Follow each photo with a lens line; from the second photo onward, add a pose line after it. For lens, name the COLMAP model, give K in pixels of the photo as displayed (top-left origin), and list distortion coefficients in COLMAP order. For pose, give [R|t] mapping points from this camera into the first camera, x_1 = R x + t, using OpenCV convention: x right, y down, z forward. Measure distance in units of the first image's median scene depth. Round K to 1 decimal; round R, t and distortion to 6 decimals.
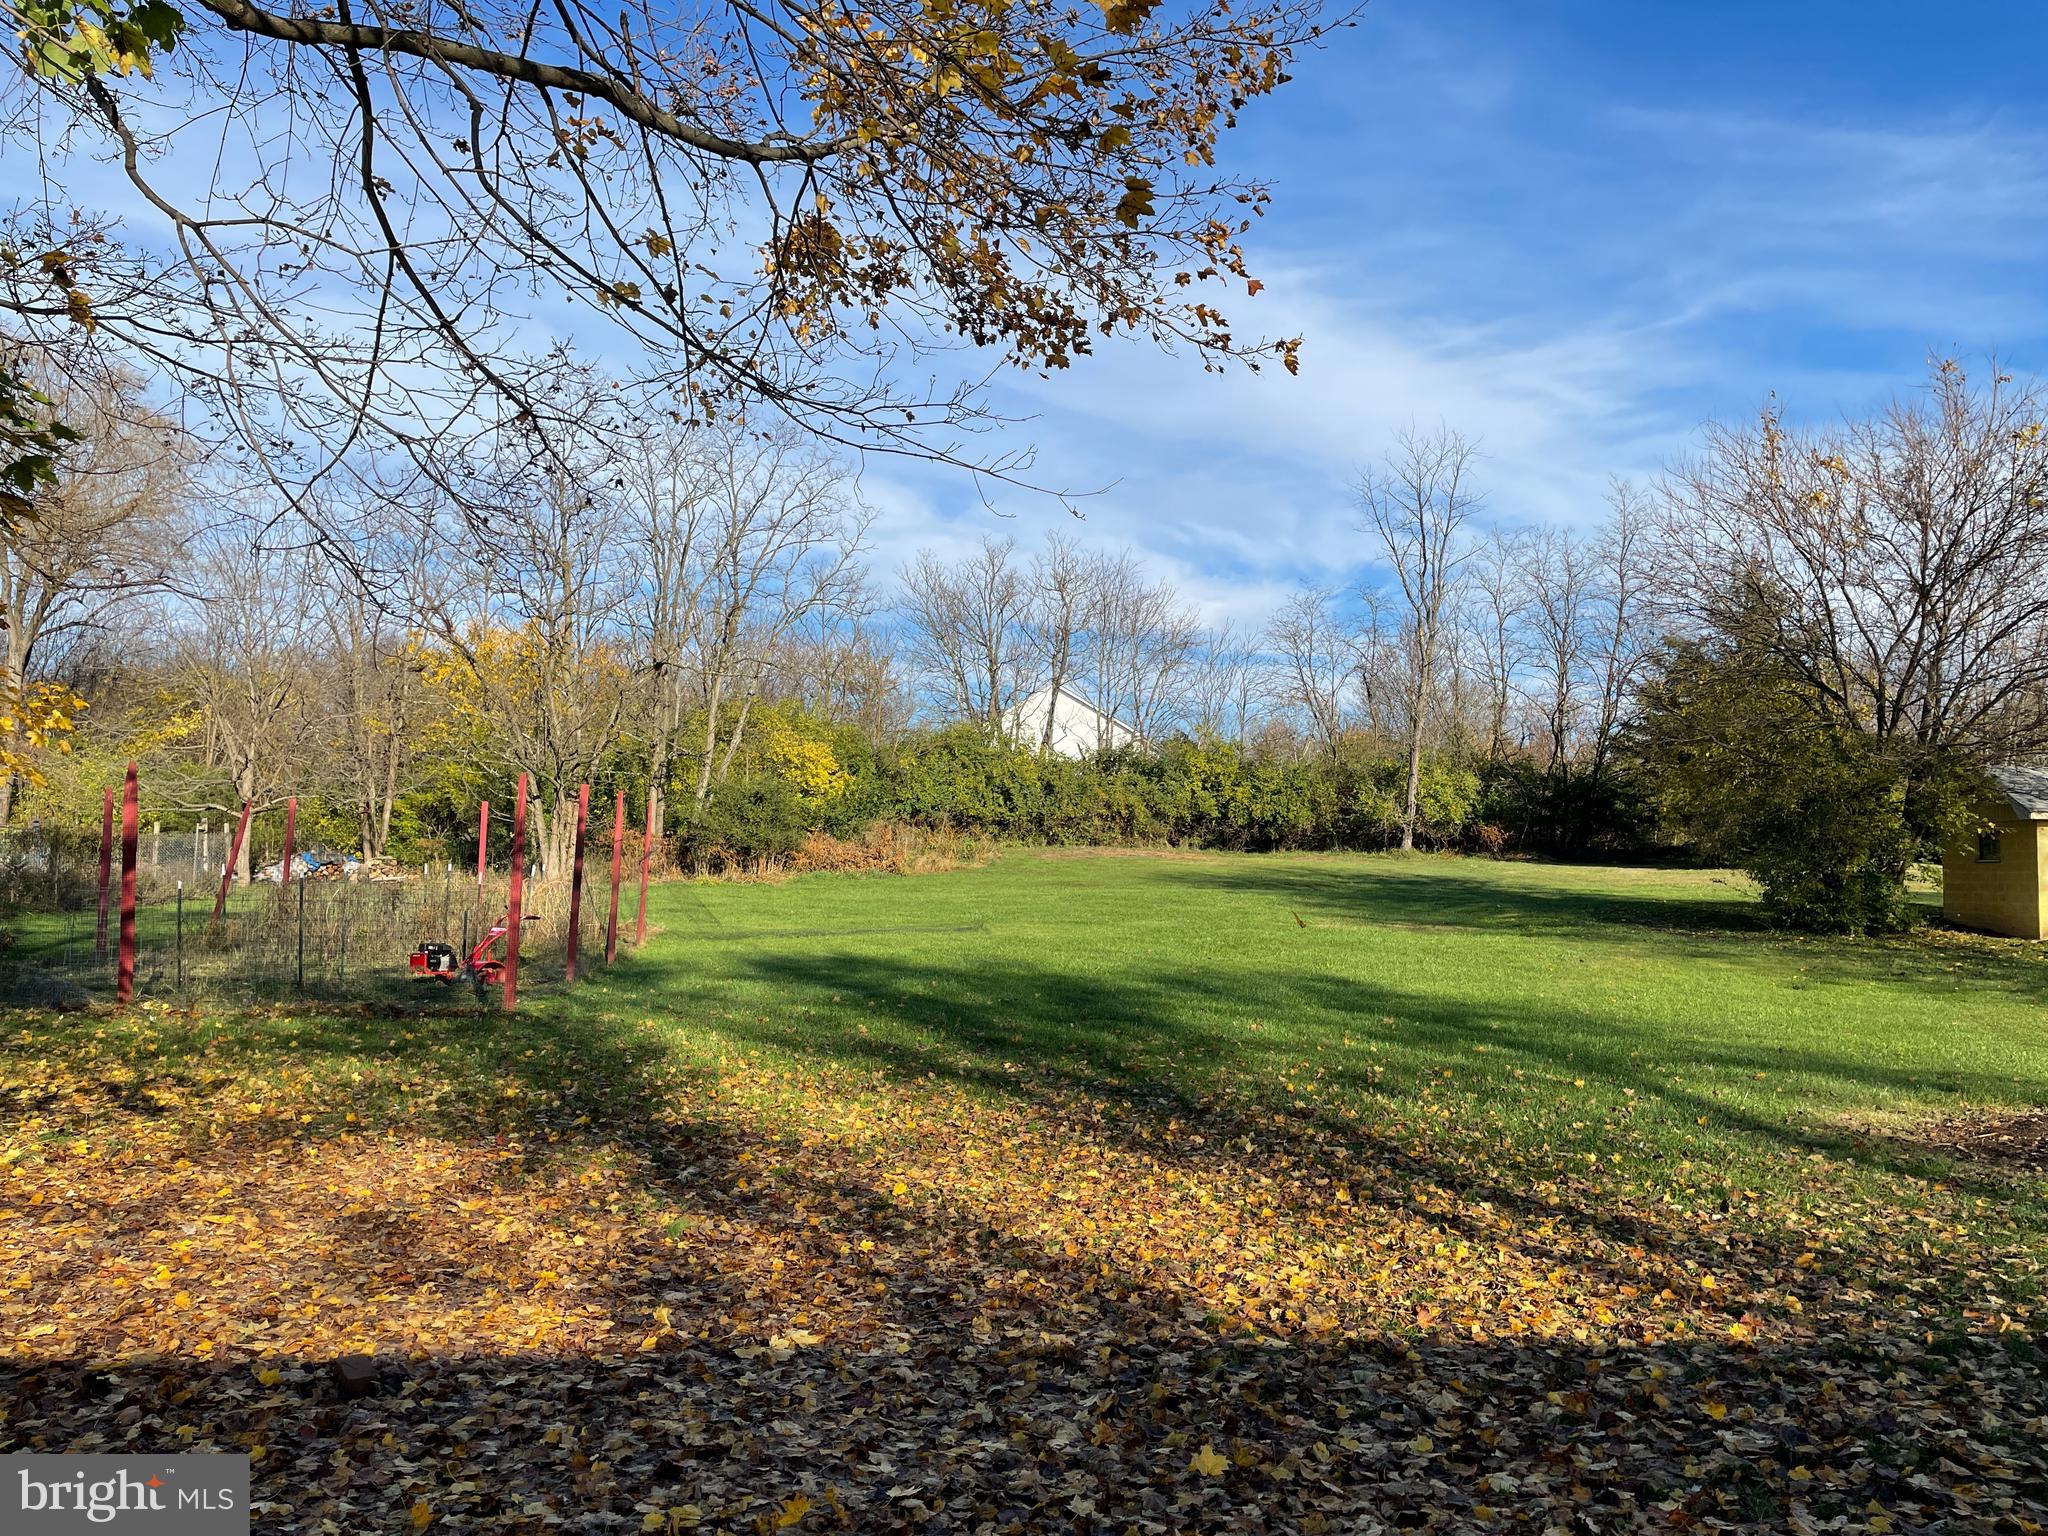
lens RADIAL K [[1546.6, 0, 1026.2], [0, 1546.6, 750.0], [0, 0, 1]] dist [0.056354, -0.060788]
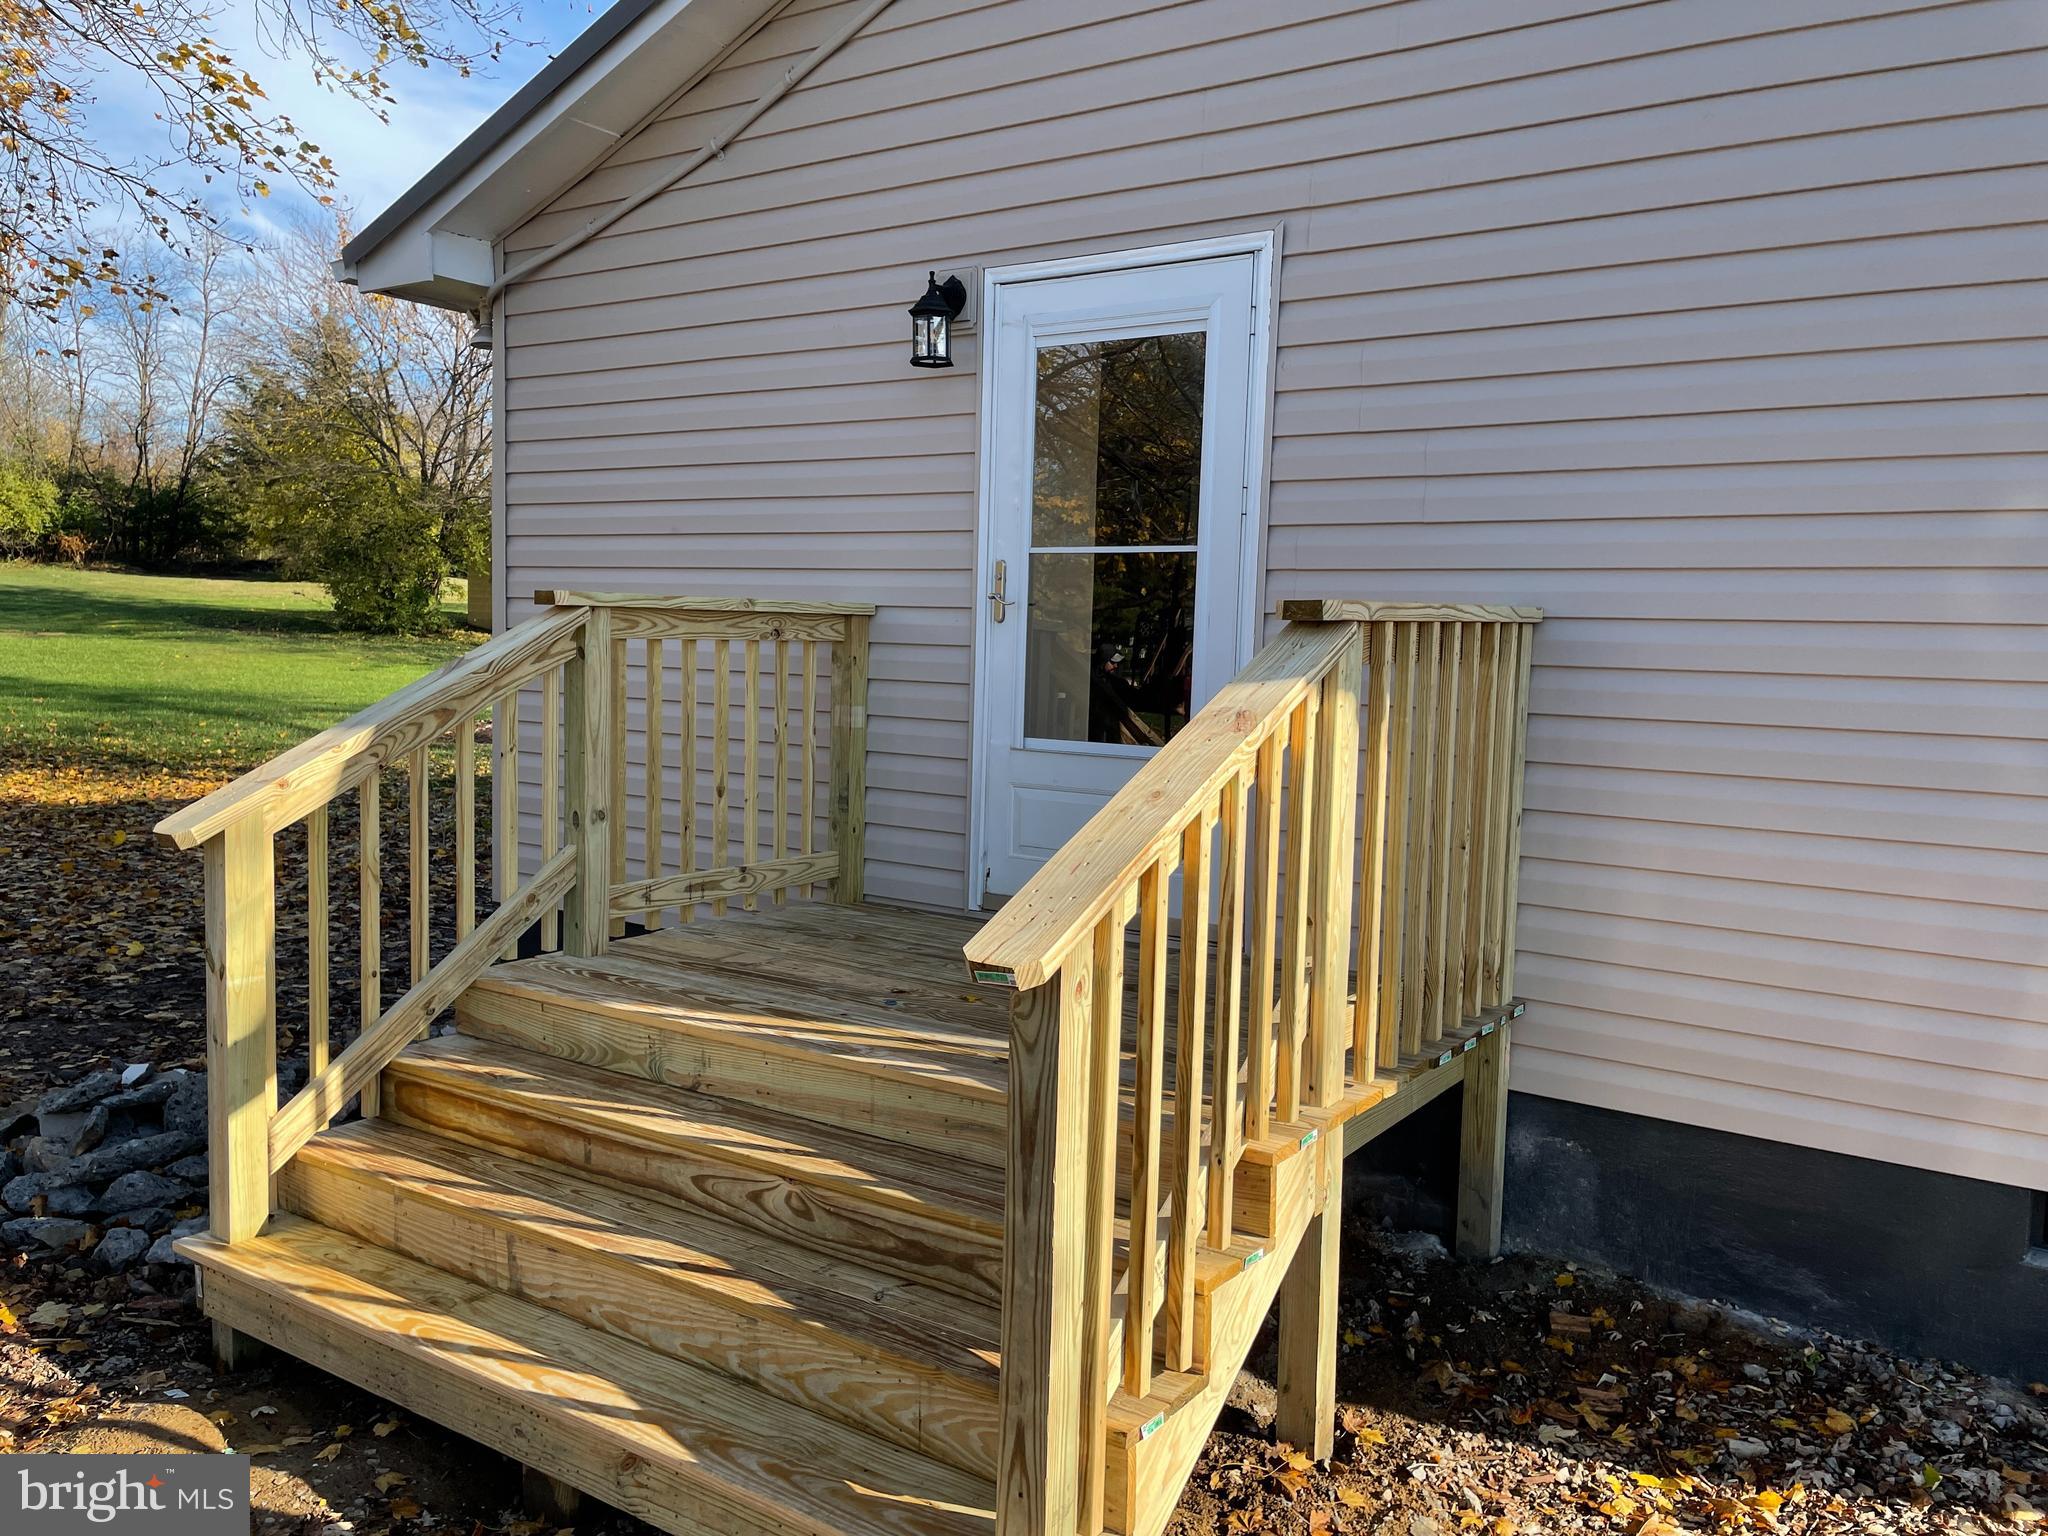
lens RADIAL K [[1546.6, 0, 1027.1], [0, 1546.6, 748.9], [0, 0, 1]] dist [0.056354, -0.060788]
pose [[0.660362, -0.062890, 0.748309, -0.085650], [-0.074227, 0.986141, 0.148381, -0.016263], [-0.747270, -0.153530, 0.646542, -0.195646]]
